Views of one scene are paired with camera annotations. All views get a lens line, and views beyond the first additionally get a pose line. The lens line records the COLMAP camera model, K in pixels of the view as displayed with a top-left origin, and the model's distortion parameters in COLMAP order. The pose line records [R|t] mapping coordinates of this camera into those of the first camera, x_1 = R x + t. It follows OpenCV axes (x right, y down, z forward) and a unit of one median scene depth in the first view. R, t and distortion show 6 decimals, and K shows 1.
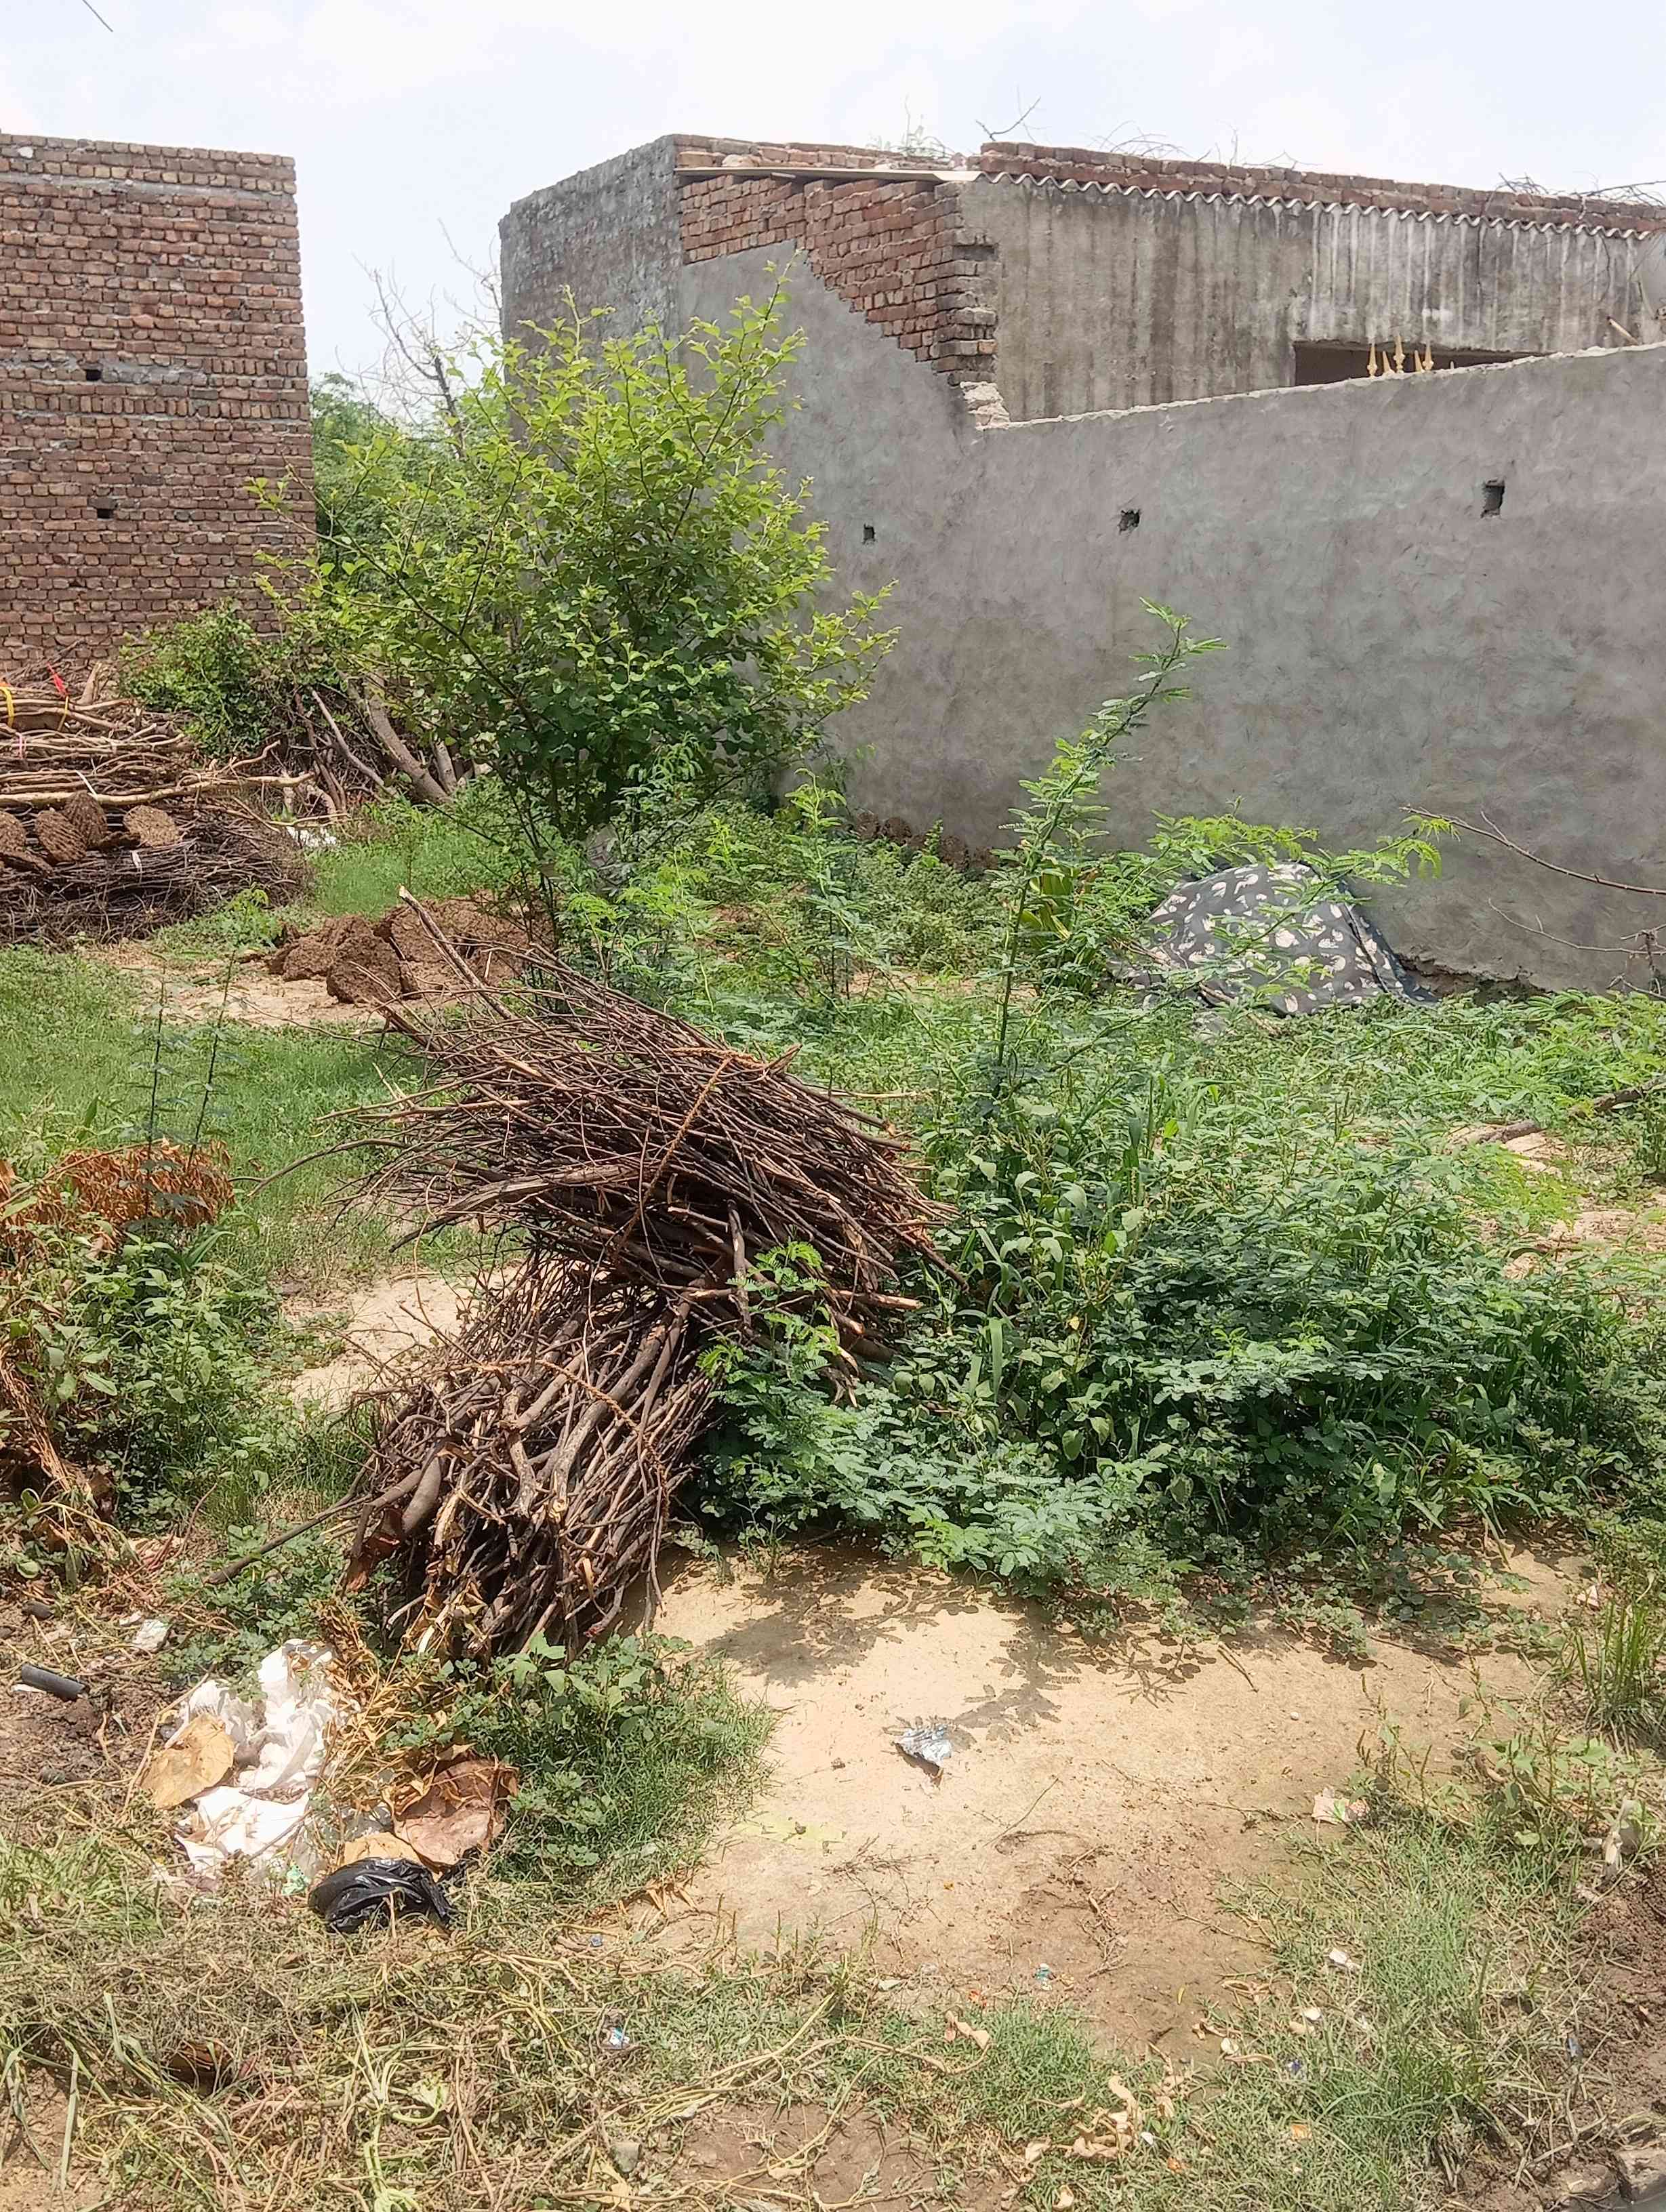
lens RADIAL K [[2193.4, 0, 833.0], [0, 2193.4, 1106.0], [0, 0, 1]] dist [0.007128, -0.122400]
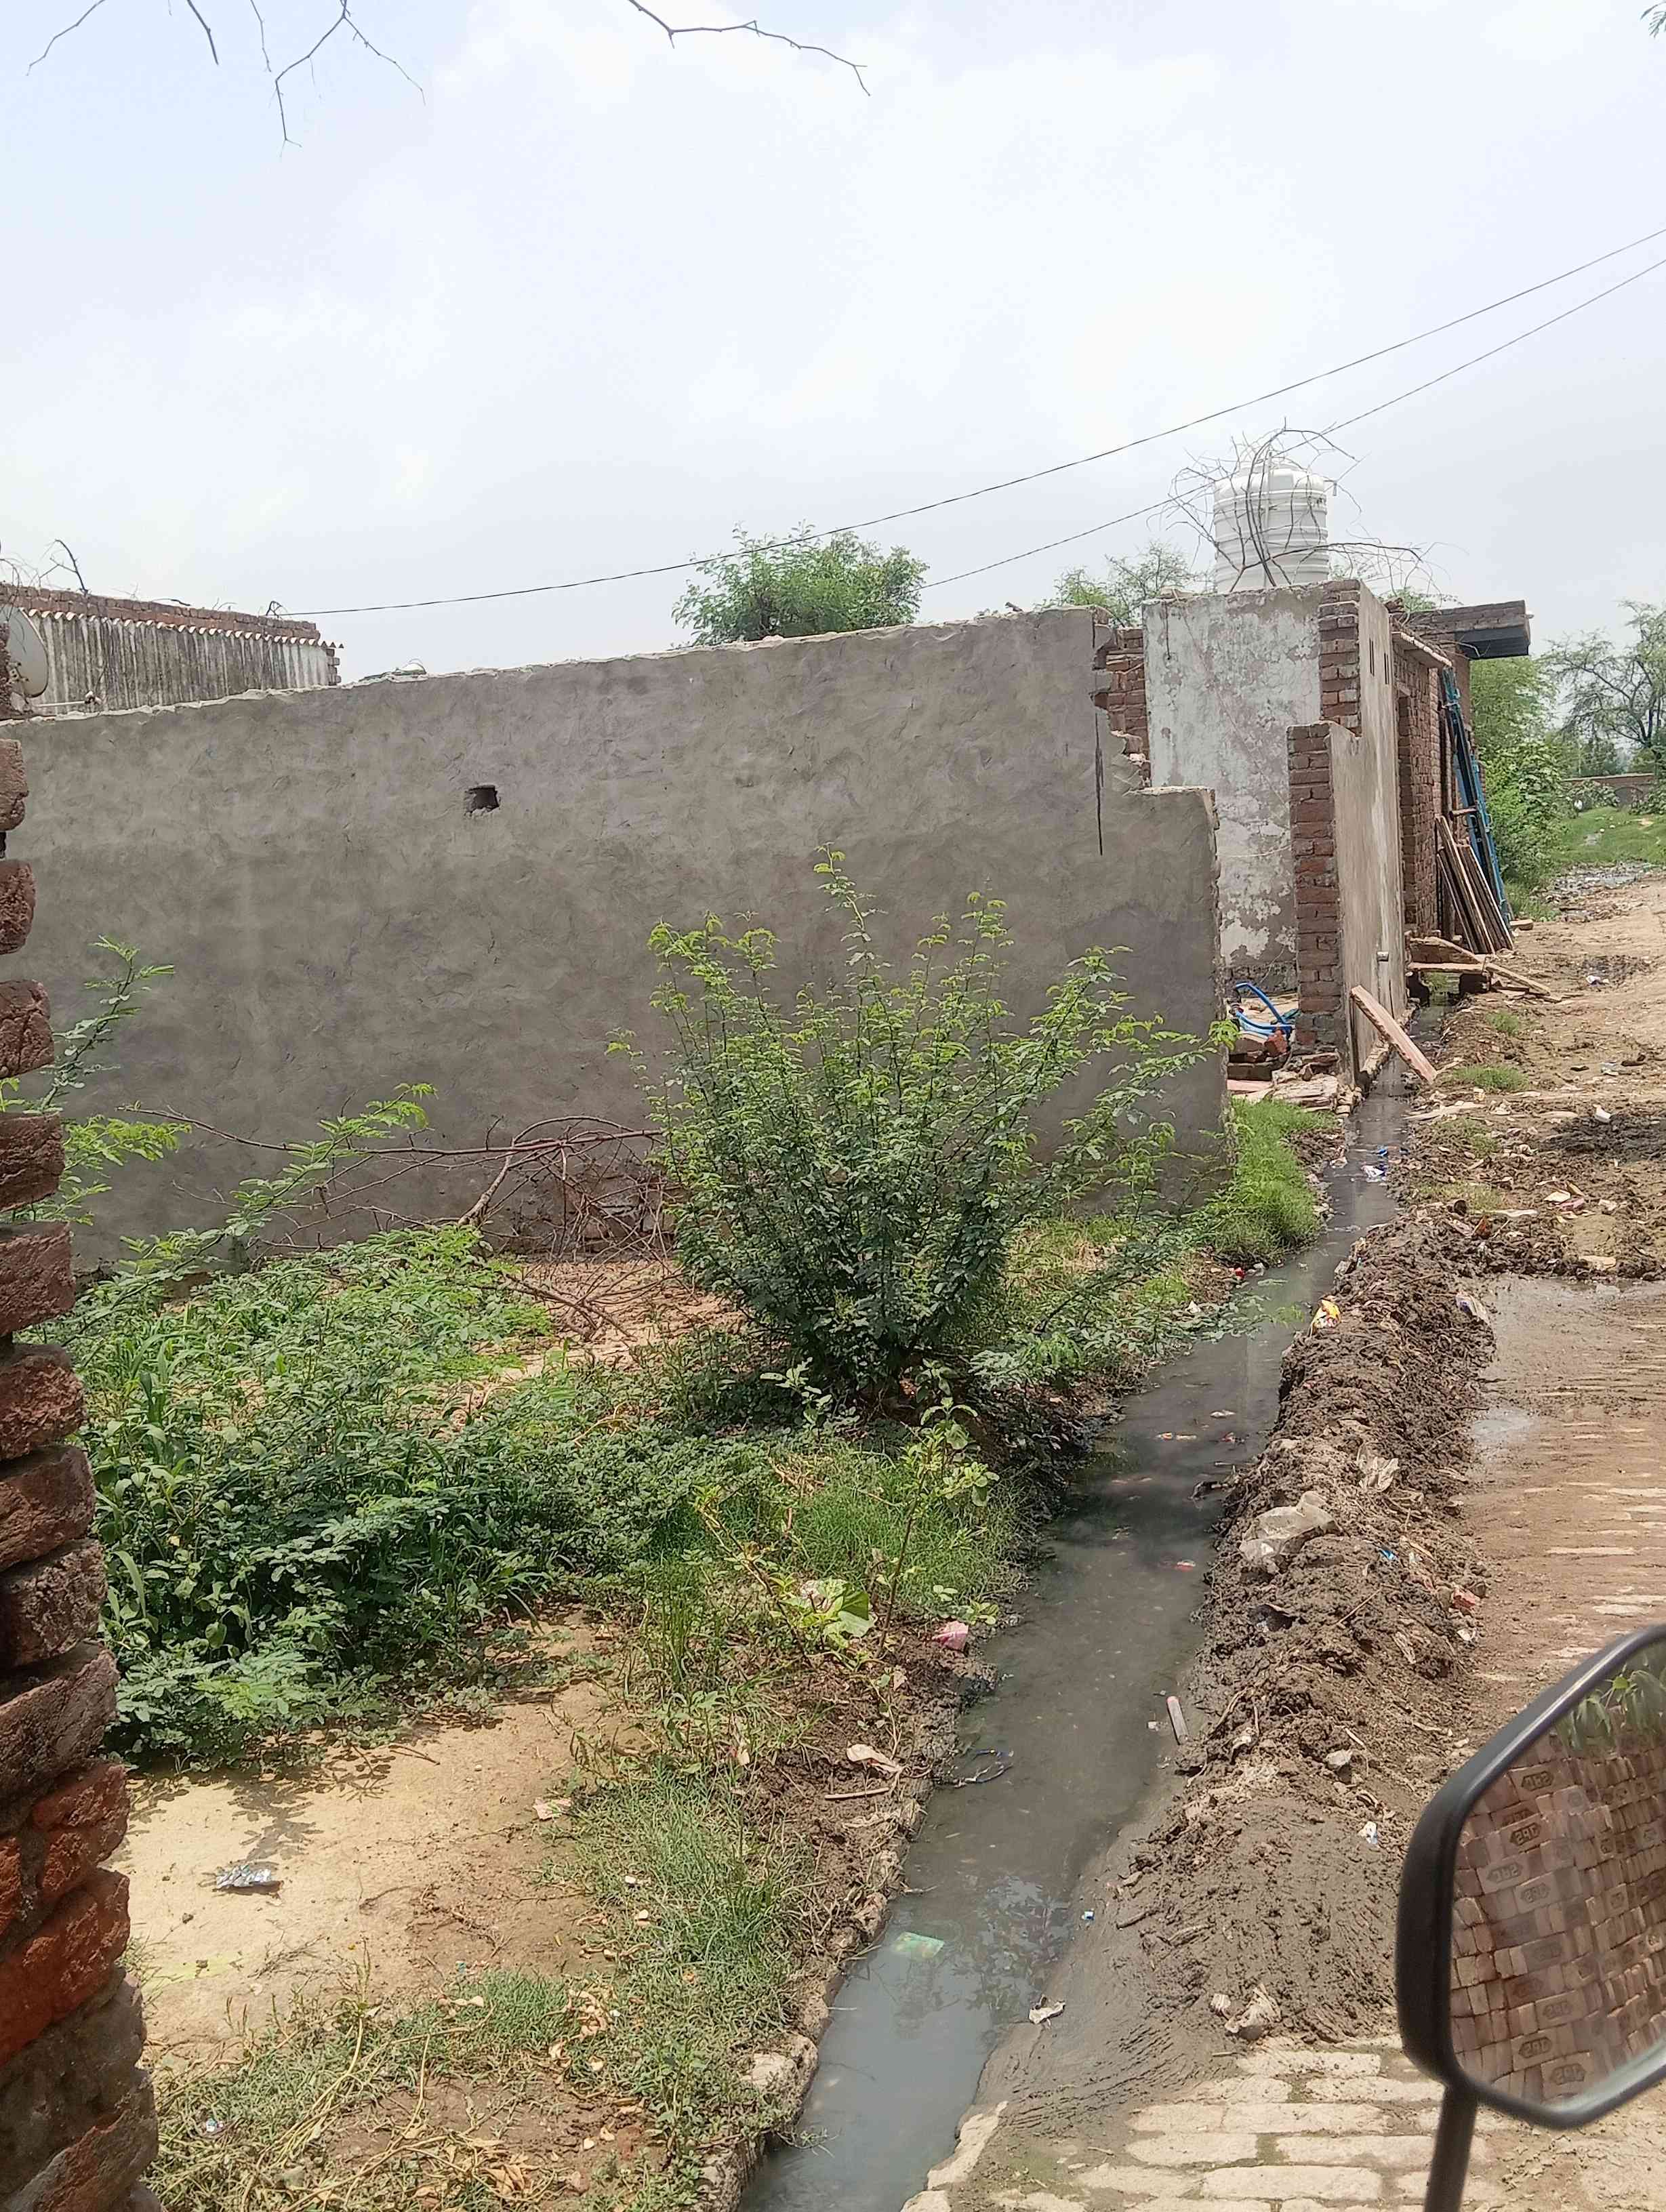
lens RADIAL K [[2193.4, 0, 833.0], [0, 2193.4, 1106.0], [0, 0, 1]] dist [0.007128, -0.122400]
pose [[0.721512, -0.115465, 0.682706, -0.459030], [0.212098, 0.975455, -0.059177, 0.015183], [-0.659116, 0.187497, 0.728293, -0.155103]]
